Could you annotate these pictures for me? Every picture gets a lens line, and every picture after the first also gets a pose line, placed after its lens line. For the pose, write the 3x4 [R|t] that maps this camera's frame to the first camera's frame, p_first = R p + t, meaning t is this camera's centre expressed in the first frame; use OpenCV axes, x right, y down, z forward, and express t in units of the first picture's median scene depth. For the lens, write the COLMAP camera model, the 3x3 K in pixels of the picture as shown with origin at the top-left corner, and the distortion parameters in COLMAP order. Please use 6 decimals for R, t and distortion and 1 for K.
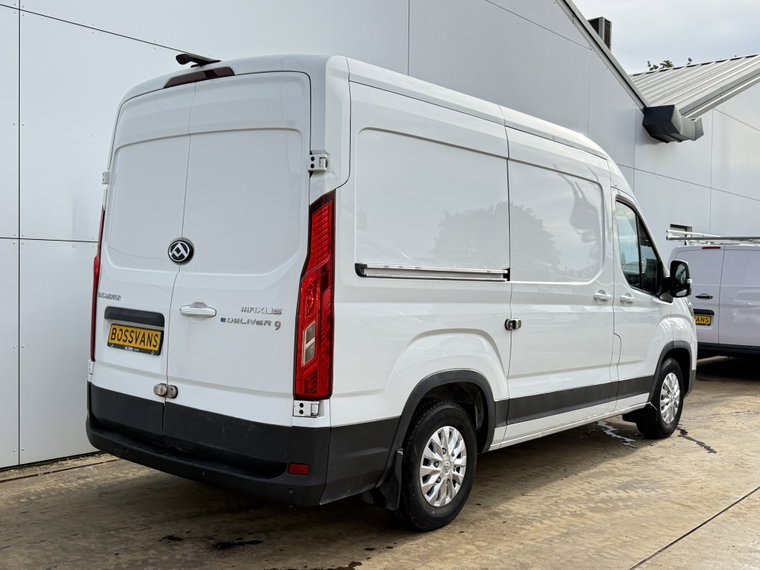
lens RADIAL K [[815.7, 0, 381.0], [0, 815.7, 285.1], [0, 0, 1]] dist [0.052757, 0.000000]
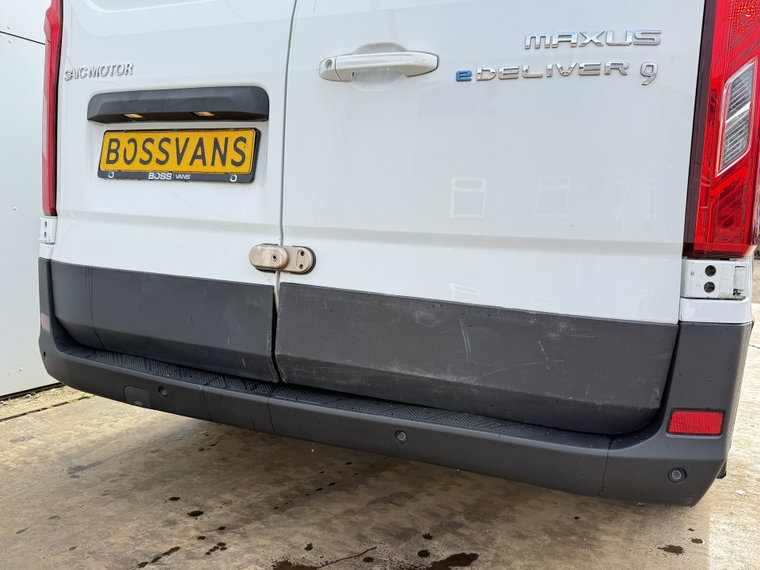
lens RADIAL K [[680.0, 0, 377.8], [0, 680.0, 285.3], [0, 0, 1]] dist [0.032260, -0.017613]
pose [[0.966924, -0.017589, 0.254459, -0.293631], [-0.005433, 0.995973, 0.089493, 0.105668], [-0.255008, -0.087915, 0.962934, 0.602466]]
